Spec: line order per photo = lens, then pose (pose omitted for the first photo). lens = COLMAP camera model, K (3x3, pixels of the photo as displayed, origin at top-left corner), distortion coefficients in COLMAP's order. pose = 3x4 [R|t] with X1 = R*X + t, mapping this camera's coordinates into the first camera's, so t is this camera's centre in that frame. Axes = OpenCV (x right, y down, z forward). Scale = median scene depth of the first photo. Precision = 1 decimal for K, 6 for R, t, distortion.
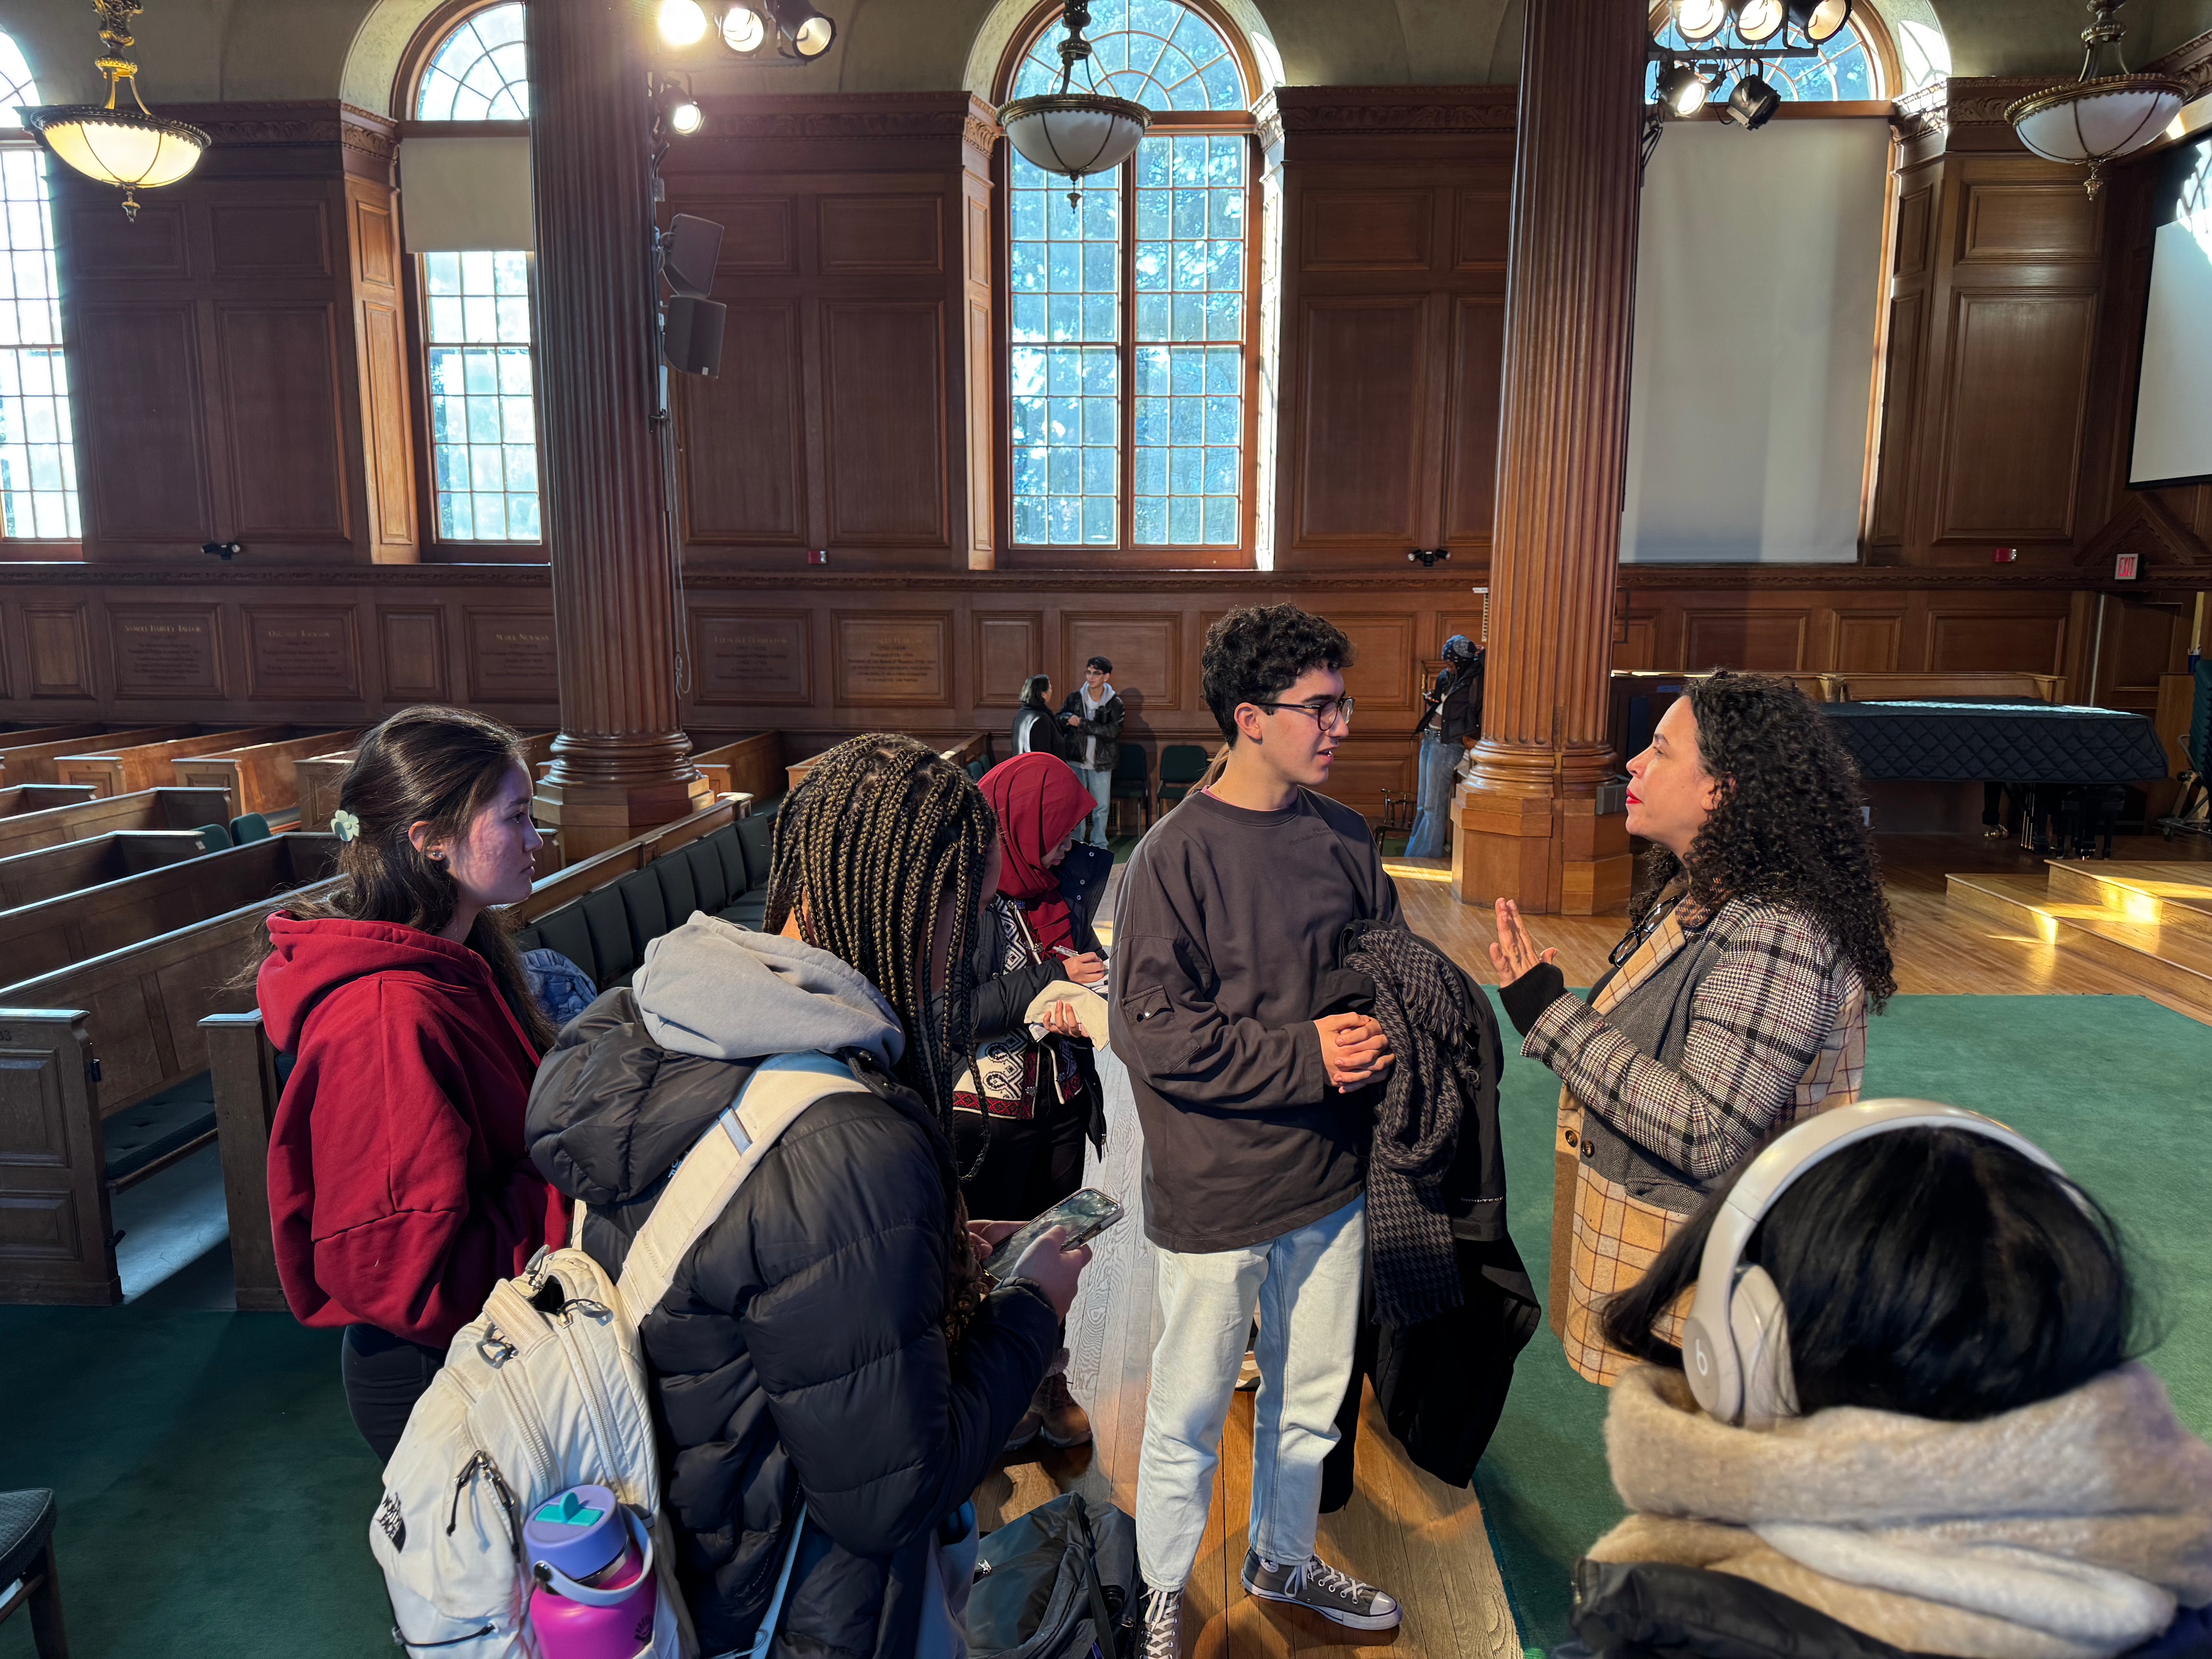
lens RADIAL K [[1547.2, 0, 1127.8], [0, 1547.2, 849.4], [0, 0, 1]] dist [0.028158, -0.036215]
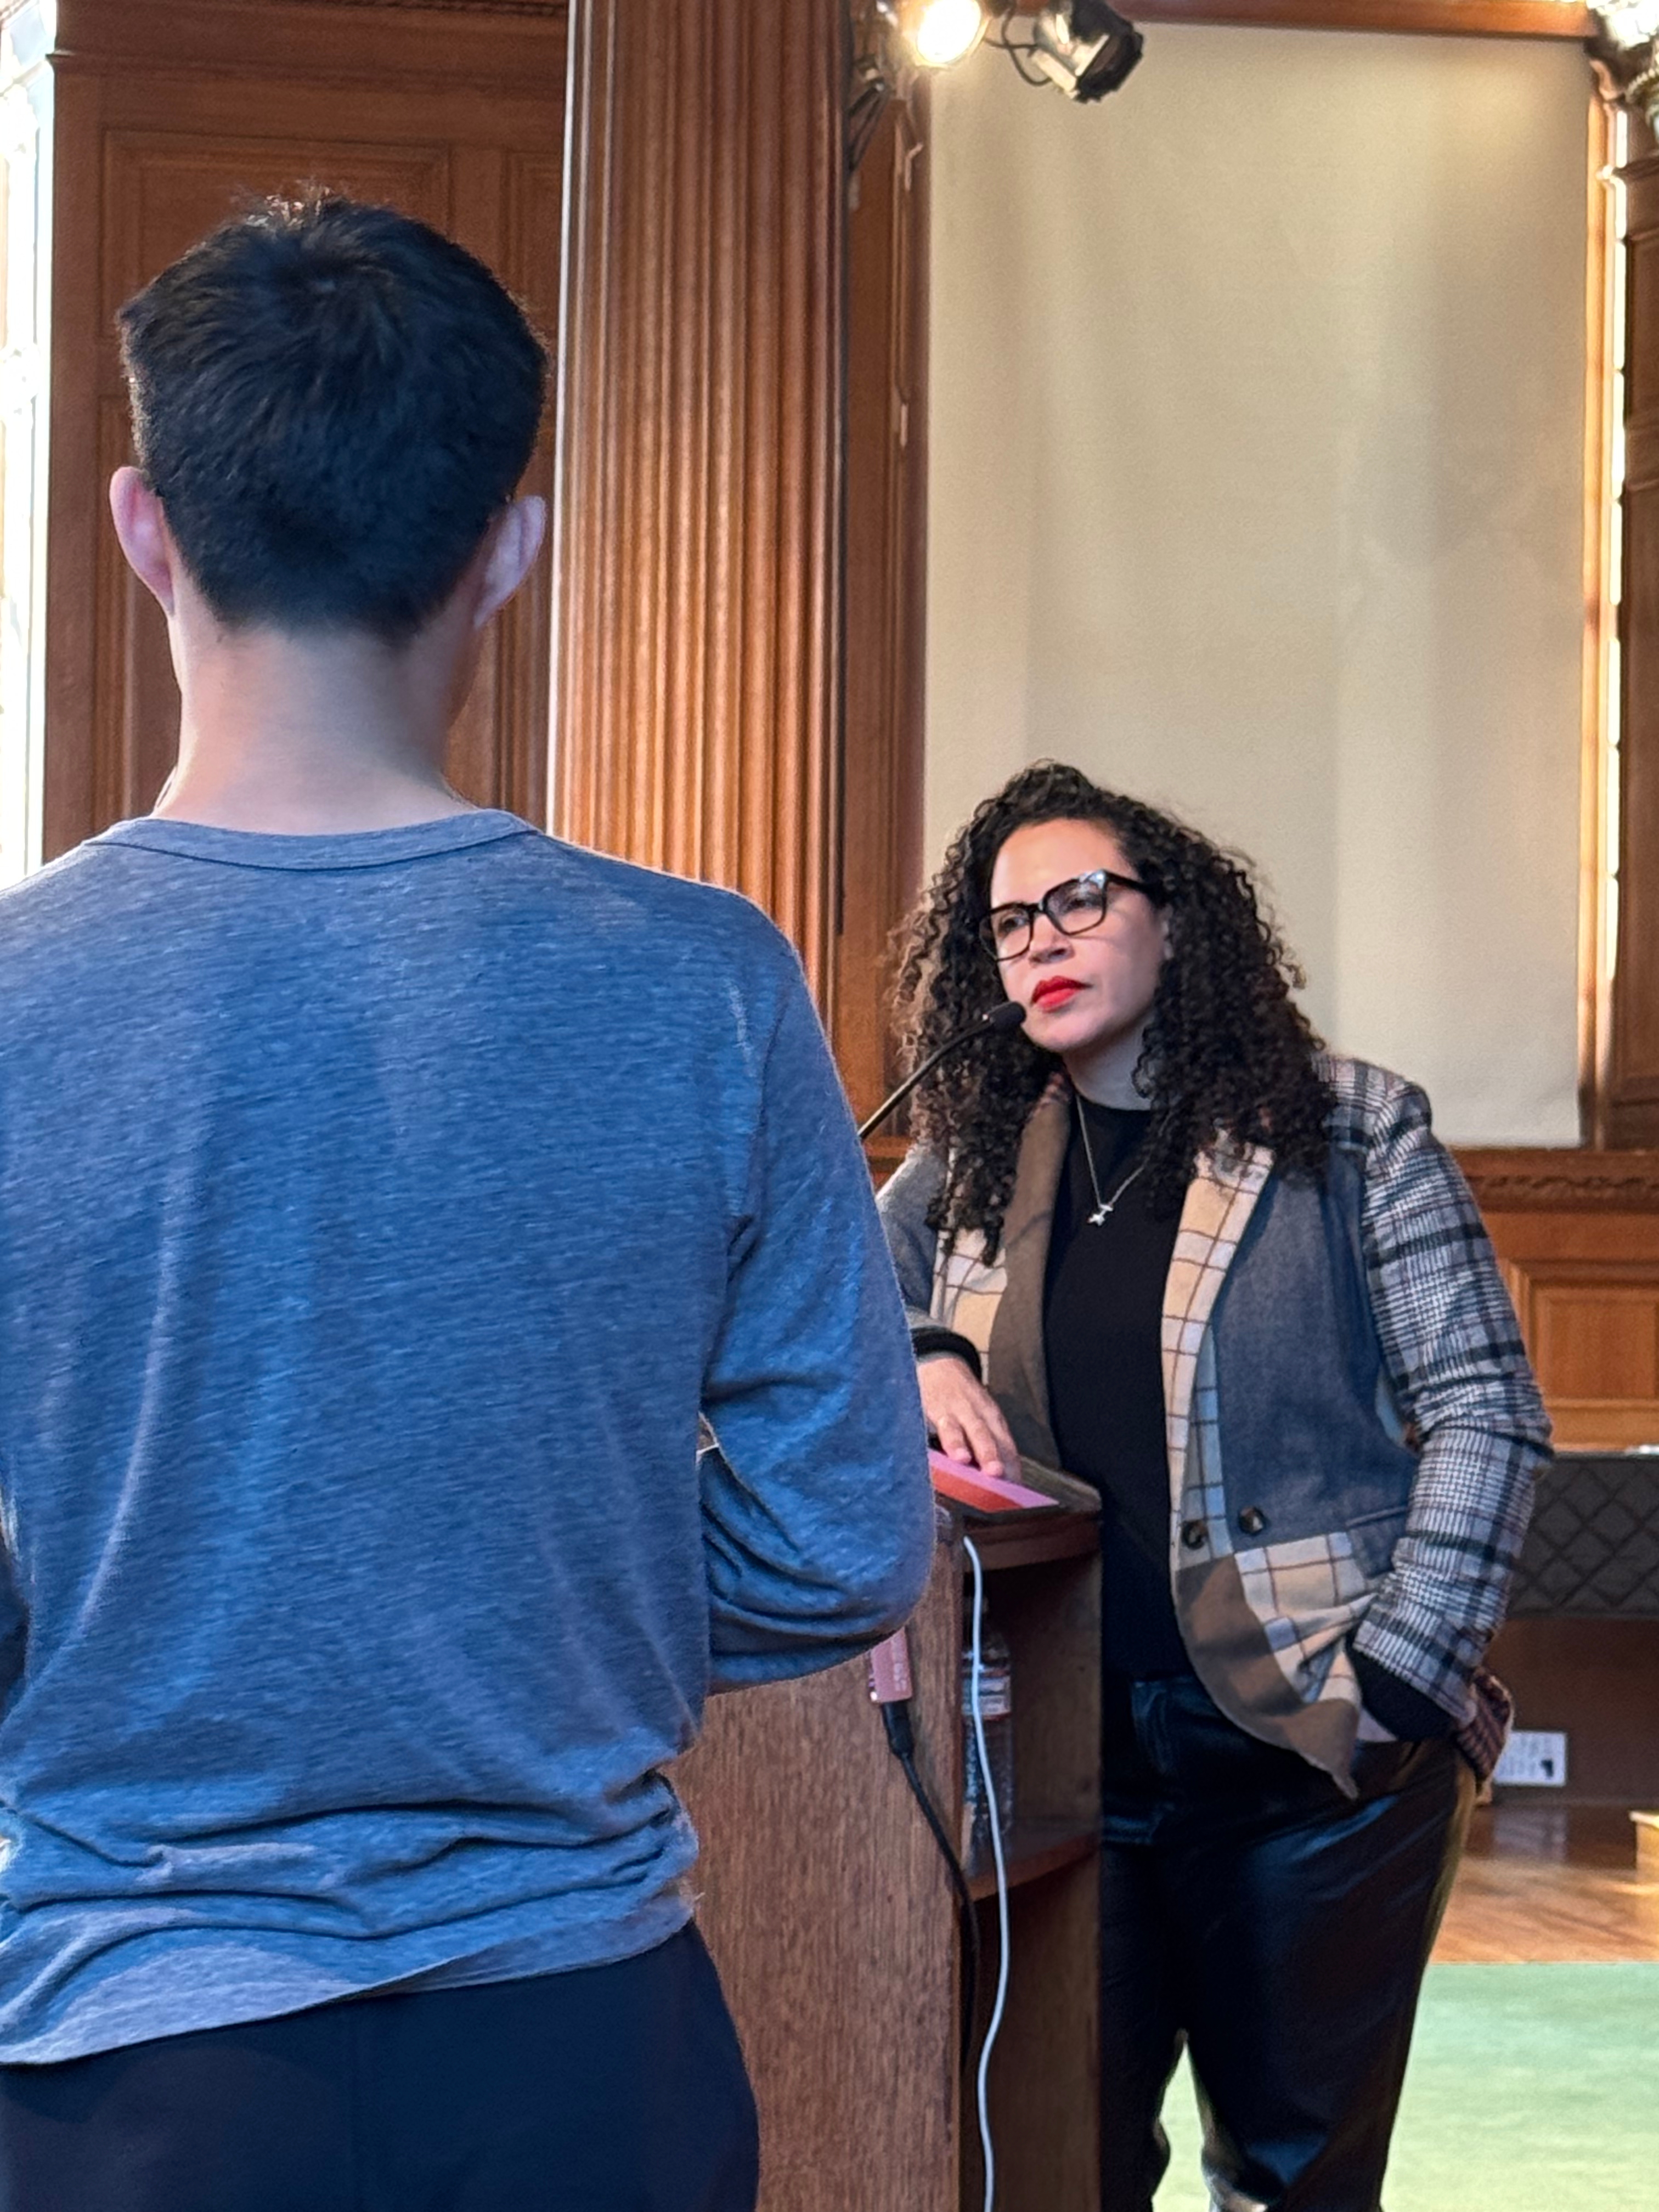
lens RADIAL K [[5863.4, 0, 842.7], [0, 5863.4, 1156.7], [0, 0, 1]] dist [0.458049, 0.000000]
pose [[0.977695, 0.024974, 0.208538, -0.009691], [0.019336, 0.977986, -0.207773, 0.126643], [-0.209136, 0.207171, 0.955689, -0.376823]]
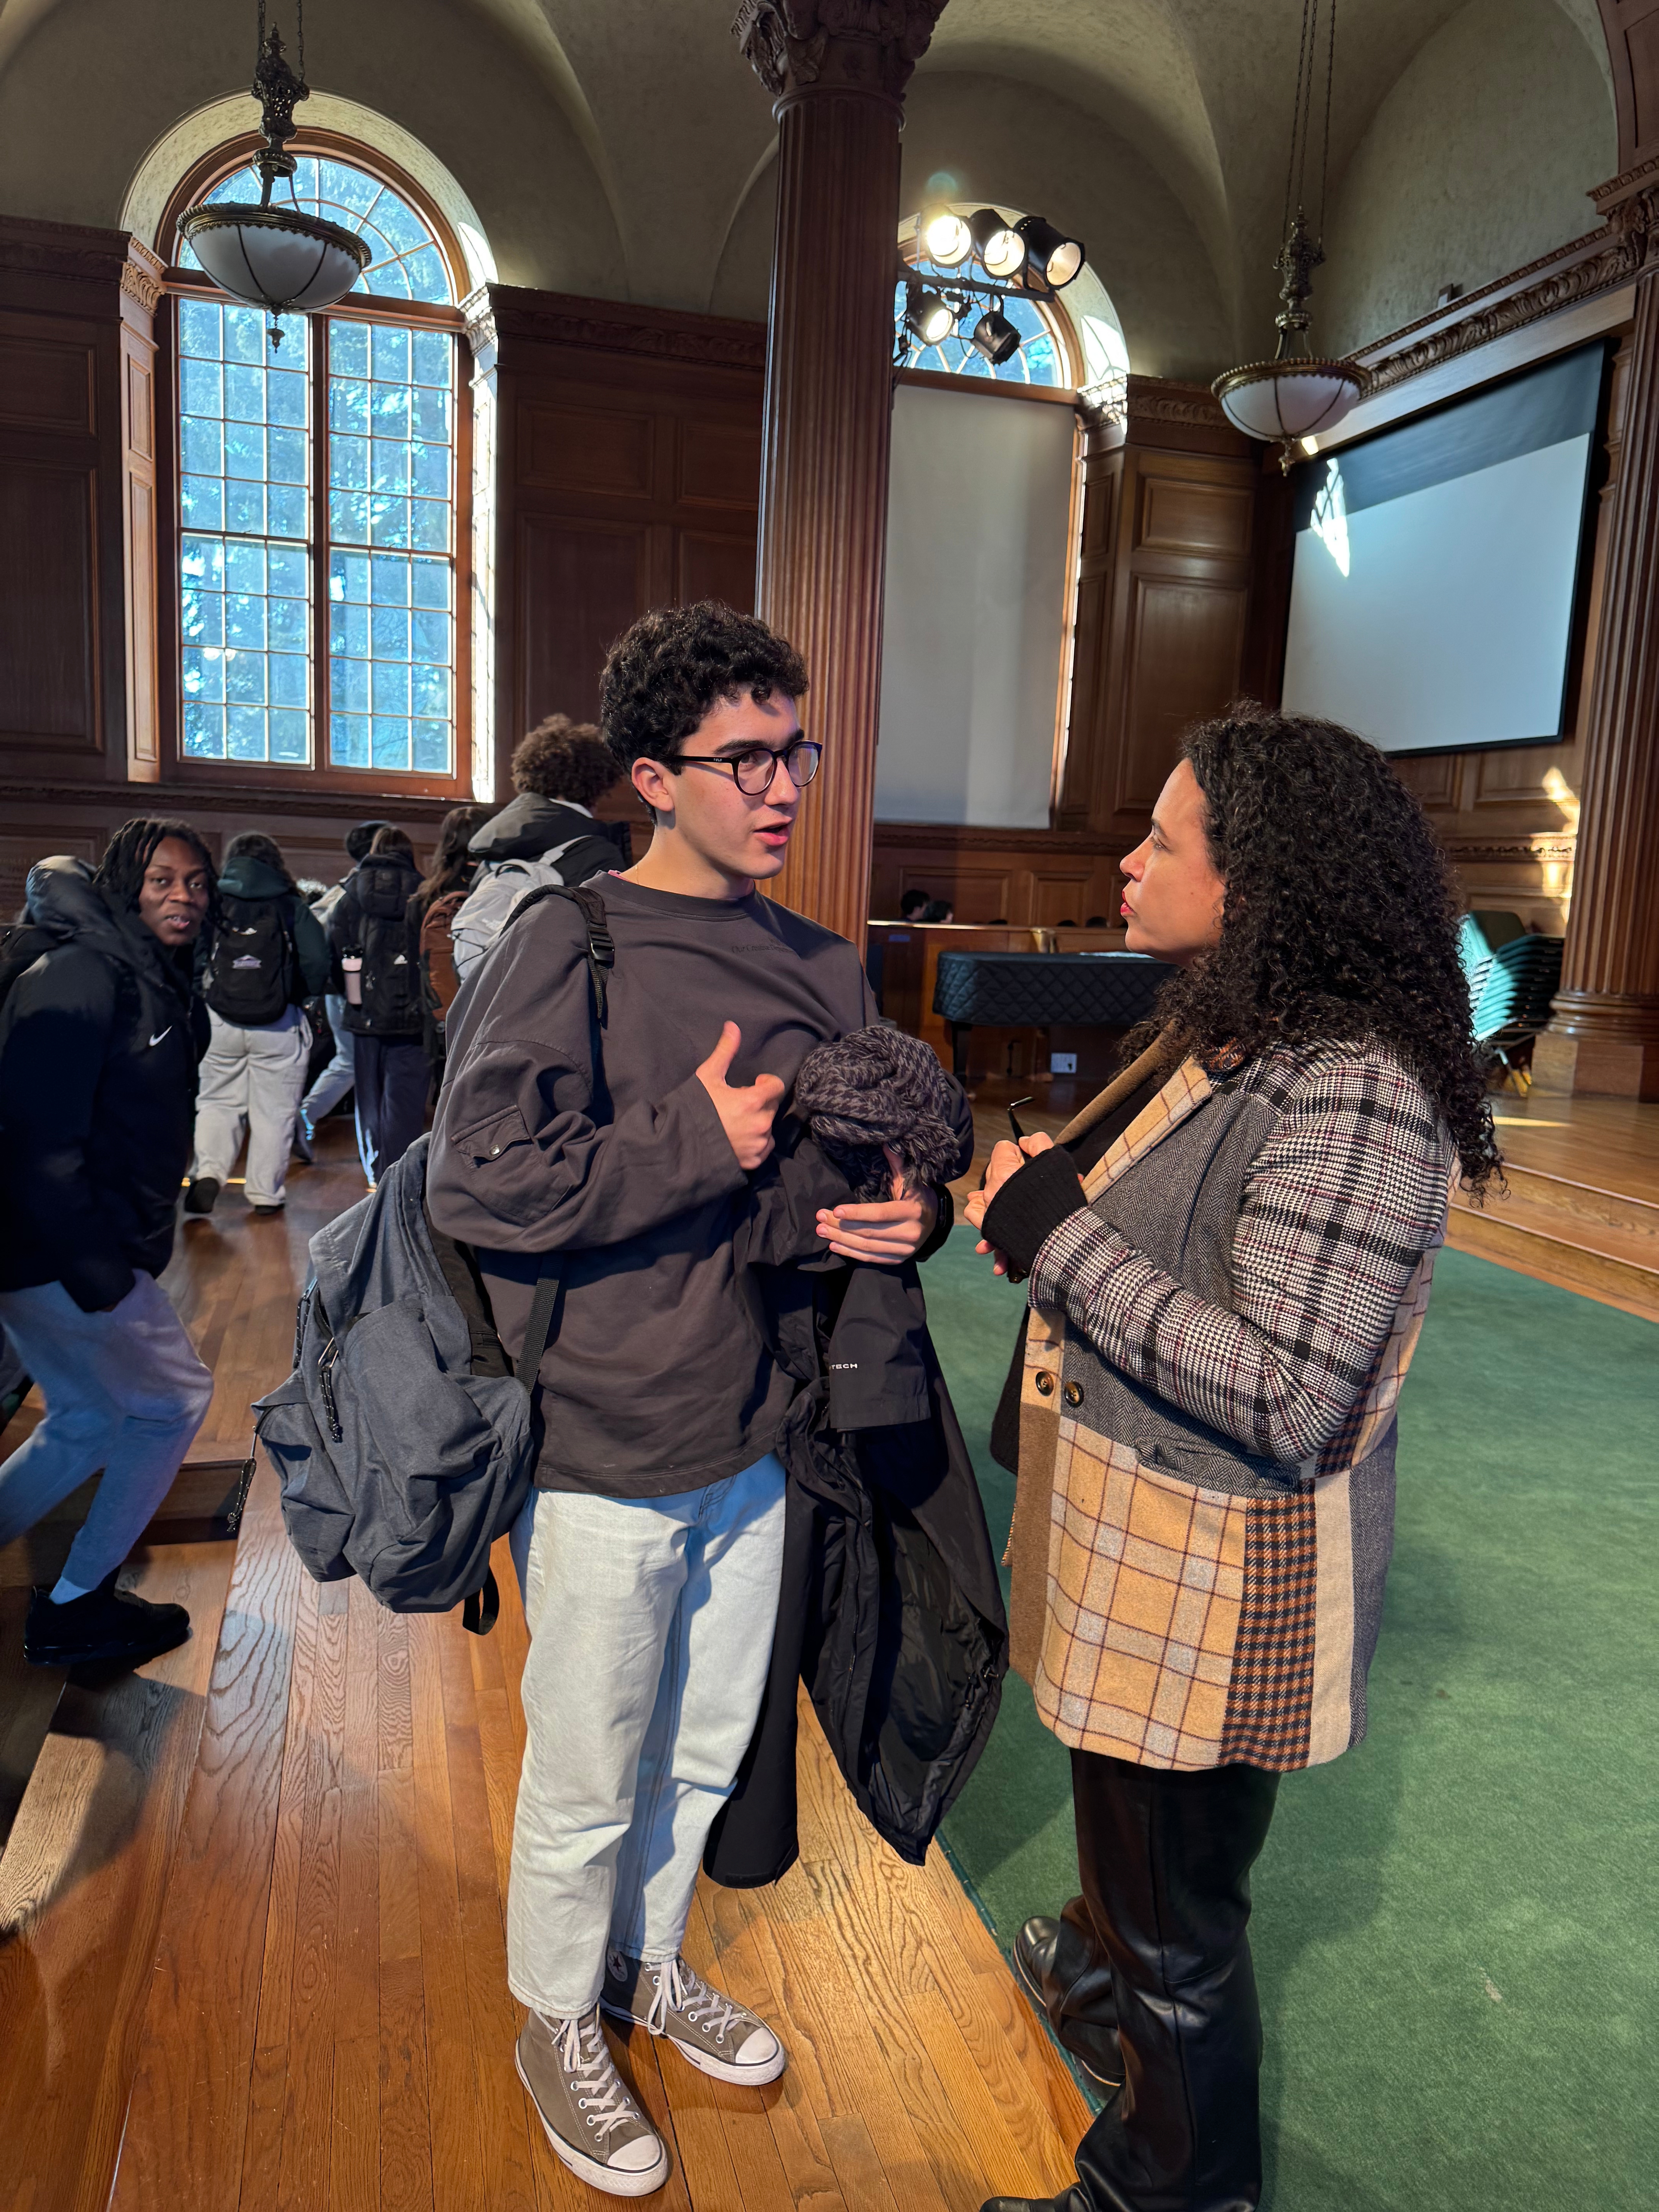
lens RADIAL K [[1547.2, 0, 826.0], [0, 1547.2, 1078.1], [0, 0, 1]] dist [0.028158, -0.036215]
pose [[0.947540, -0.008042, 0.319536, -0.013589], [0.017807, 0.999459, -0.027649, 0.013485], [-0.319141, 0.031888, 0.947171, 0.066779]]
